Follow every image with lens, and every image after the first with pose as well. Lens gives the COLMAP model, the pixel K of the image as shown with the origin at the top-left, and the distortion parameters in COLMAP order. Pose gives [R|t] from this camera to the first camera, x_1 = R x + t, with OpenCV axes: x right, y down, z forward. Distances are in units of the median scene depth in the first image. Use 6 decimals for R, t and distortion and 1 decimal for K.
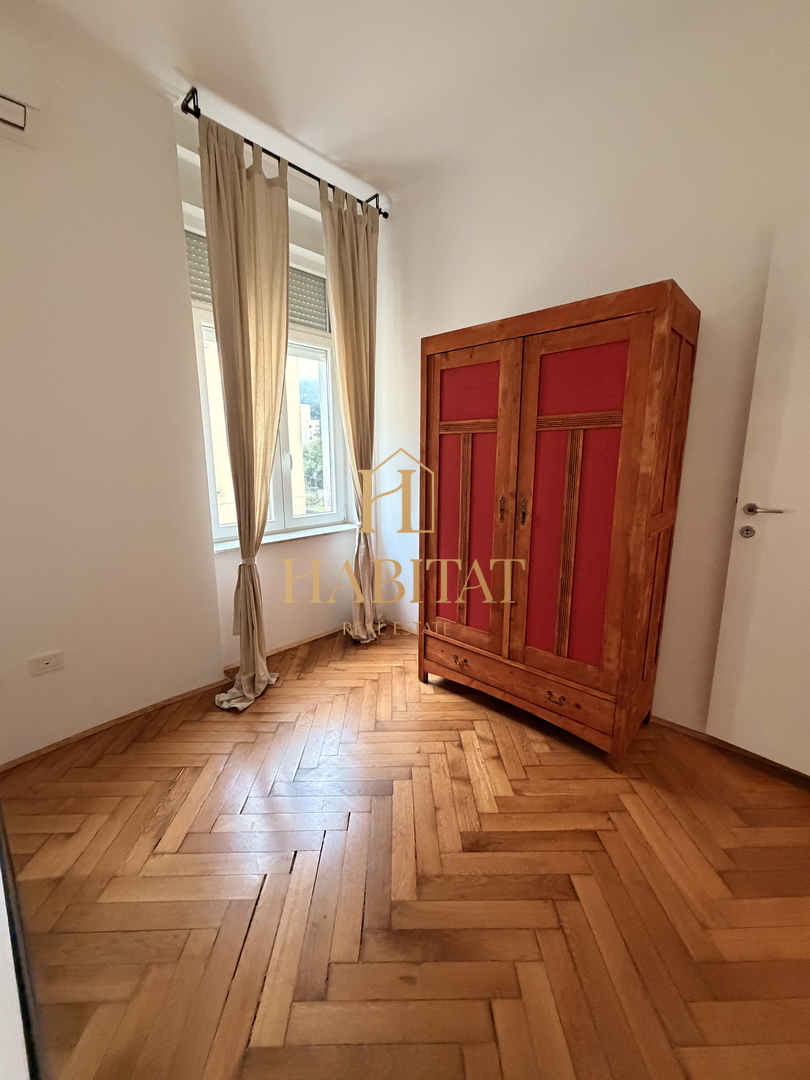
lens RADIAL K [[432.6, 0, 401.7], [0, 432.6, 533.6], [0, 0, 1]] dist [-0.000536, 0.000128]
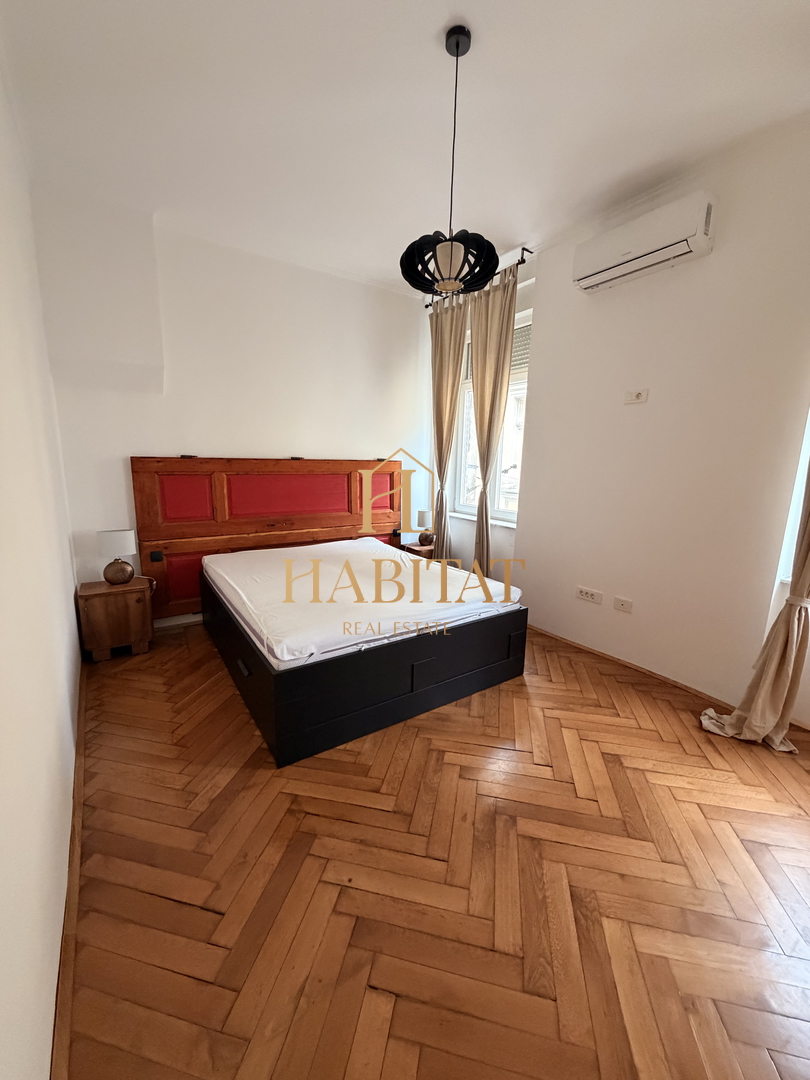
lens RADIAL K [[432.6, 0, 401.6], [0, 432.6, 542.0], [0, 0, 1]] dist [-0.000536, 0.000128]
pose [[-0.229858, 0.184458, -0.955584, 0.858743], [-0.200515, 0.951833, 0.231966, -0.117838], [0.952344, 0.244928, -0.181799, 0.539788]]
